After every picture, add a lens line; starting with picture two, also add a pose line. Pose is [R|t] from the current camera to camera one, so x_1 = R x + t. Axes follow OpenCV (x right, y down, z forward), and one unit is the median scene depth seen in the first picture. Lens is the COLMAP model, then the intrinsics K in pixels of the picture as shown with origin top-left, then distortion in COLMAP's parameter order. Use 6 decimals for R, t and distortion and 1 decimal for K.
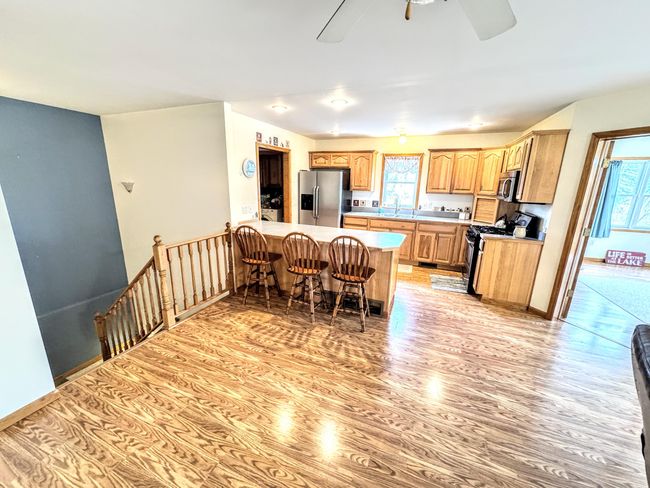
lens RADIAL K [[258.8, 0, 325.6], [0, 258.8, 243.7], [0, 0, 1]] dist [-0.001663, 0.000029]
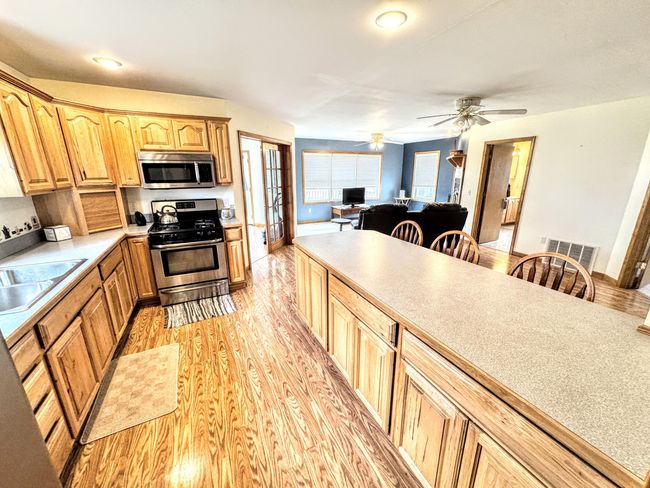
lens RADIAL K [[258.8, 0, 325.6], [0, 258.8, 243.7], [0, 0, 1]] dist [-0.001663, 0.000029]
pose [[-0.748141, -0.195937, 0.633951, -0.242706], [0.143510, 0.885014, 0.442894, -0.335936], [-0.647834, 0.422325, -0.633997, 1.409332]]
